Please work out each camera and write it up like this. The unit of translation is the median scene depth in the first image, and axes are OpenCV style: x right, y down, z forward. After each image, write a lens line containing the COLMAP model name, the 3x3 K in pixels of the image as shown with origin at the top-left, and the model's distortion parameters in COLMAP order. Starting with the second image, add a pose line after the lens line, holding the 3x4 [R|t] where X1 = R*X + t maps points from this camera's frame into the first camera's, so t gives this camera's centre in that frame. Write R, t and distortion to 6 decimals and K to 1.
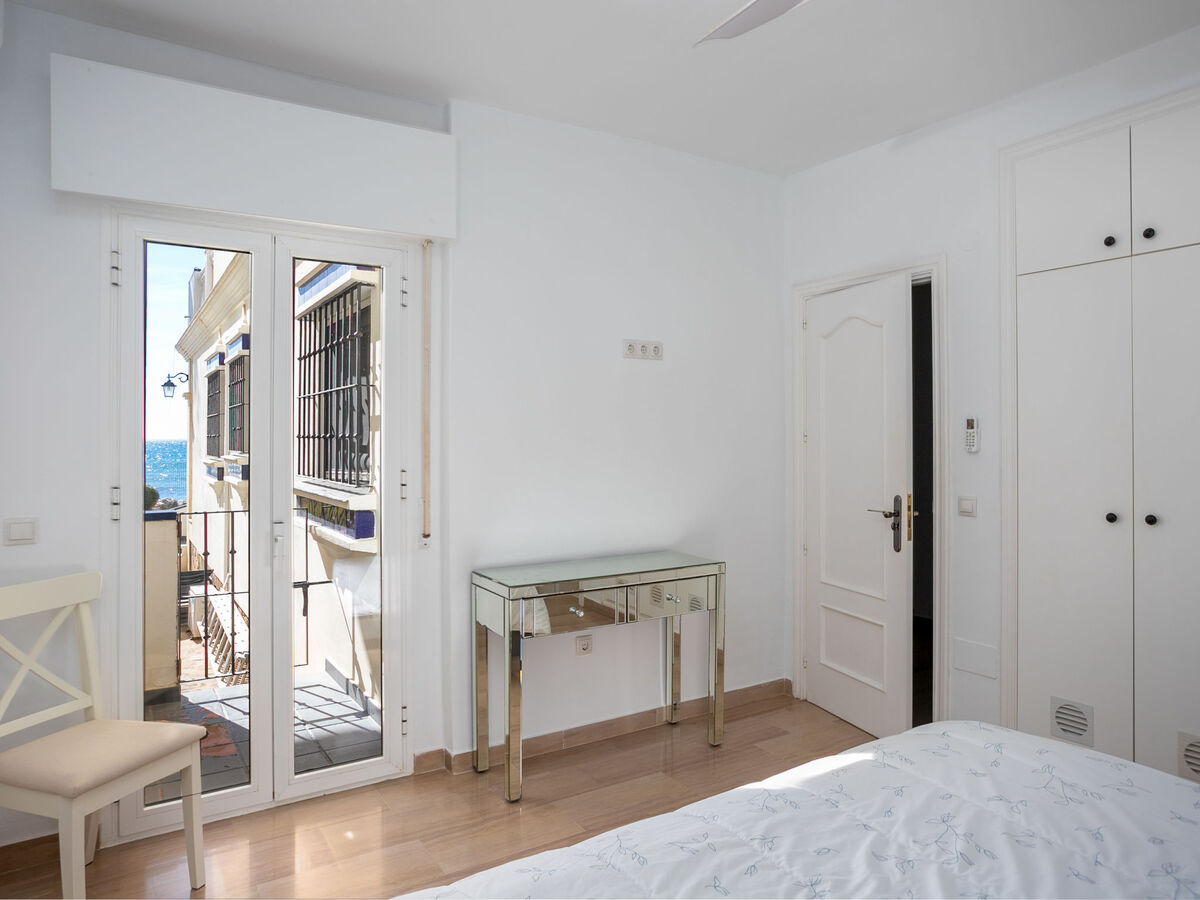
lens RADIAL K [[775.9, 0, 601.5], [0, 775.9, 441.5], [0, 0, 1]] dist [-0.001244, -0.000575]
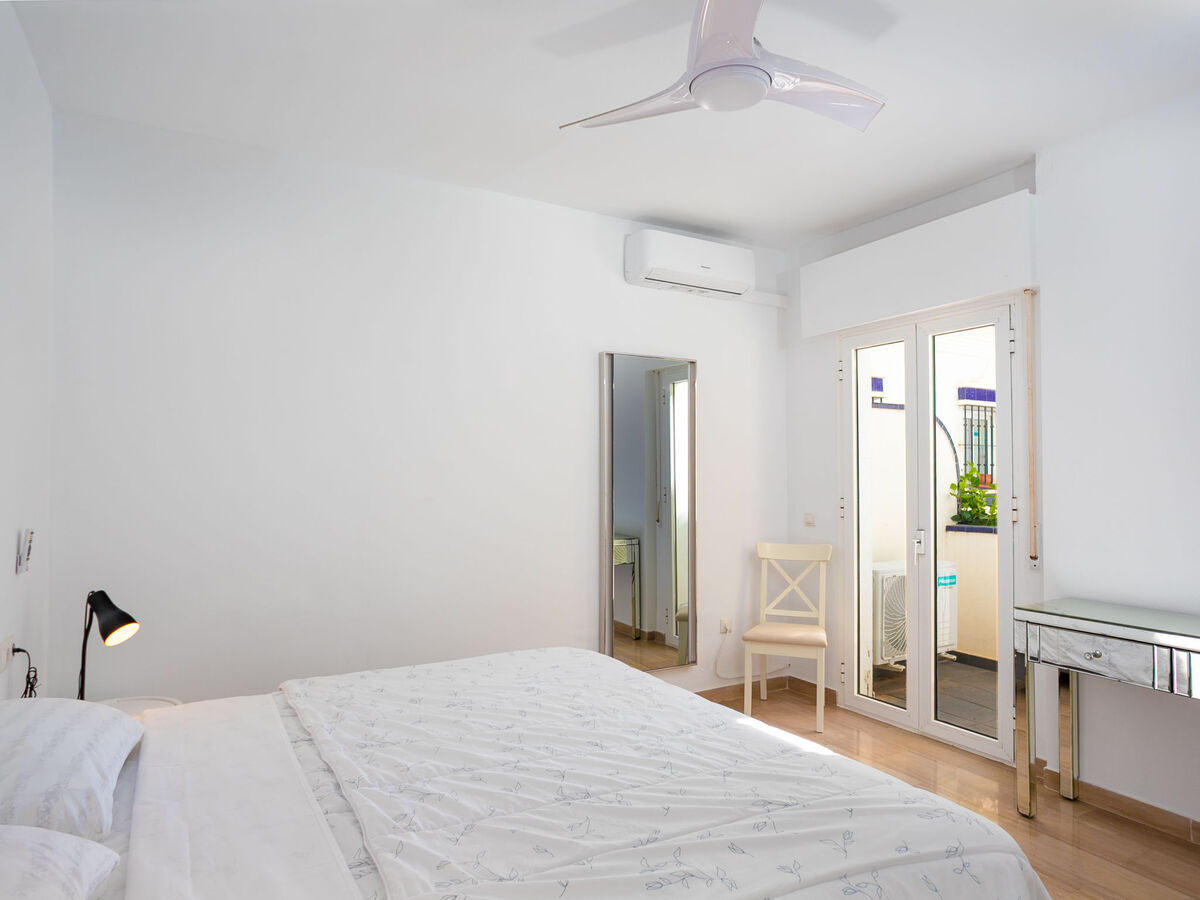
lens RADIAL K [[736.0, 0, 591.2], [0, 736.0, 455.1], [0, 0, 1]] dist [-0.003018, -0.000911]
pose [[-0.062942, -0.028833, -0.997601, 1.211152], [-0.001077, 0.999584, -0.028823, 0.010548], [0.998017, -0.000740, -0.062947, 0.631610]]
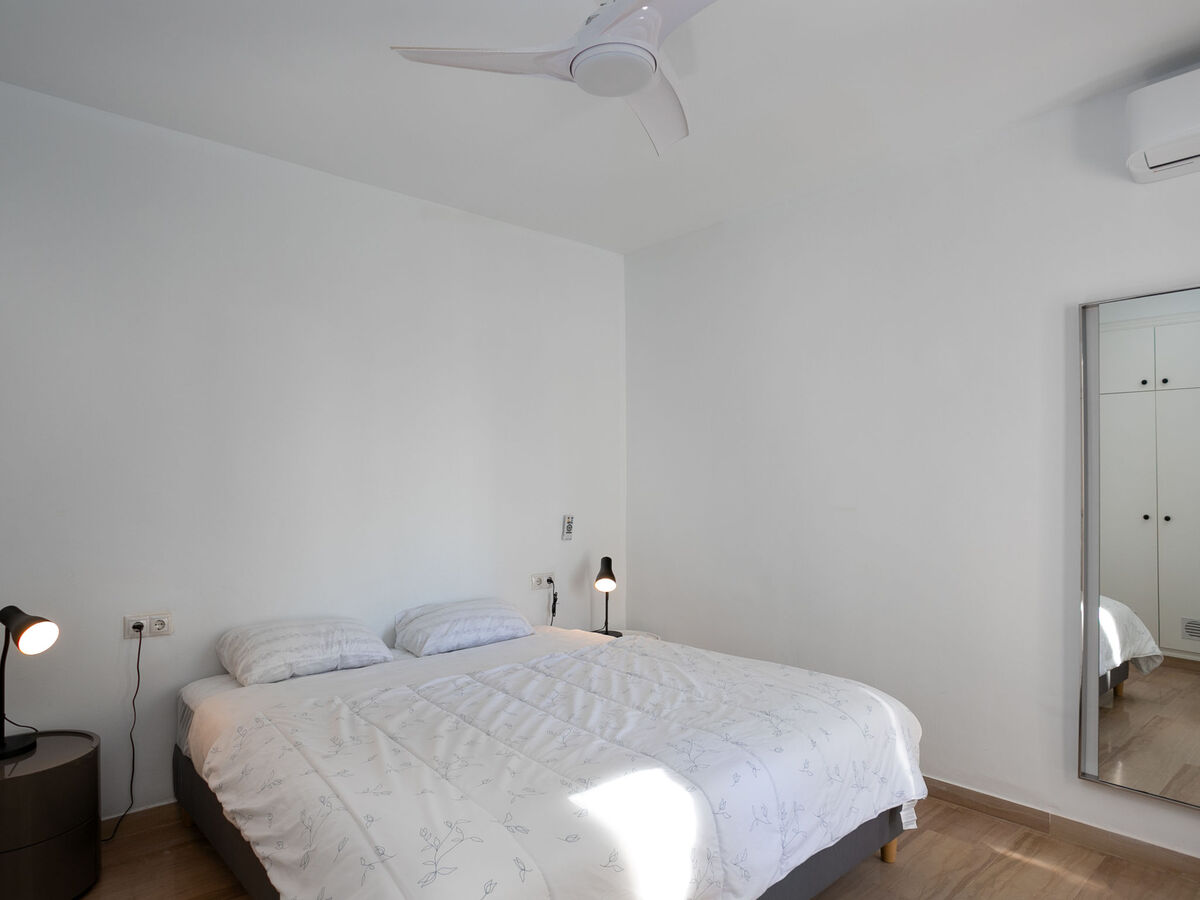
lens RADIAL K [[736.0, 0, 591.2], [0, 736.0, 455.1], [0, 0, 1]] dist [-0.003018, -0.000911]
pose [[-0.985919, -0.015637, -0.166490, 0.438322], [-0.009720, 0.999294, -0.036298, 0.007762], [0.166940, -0.034168, -0.985375, 1.634022]]
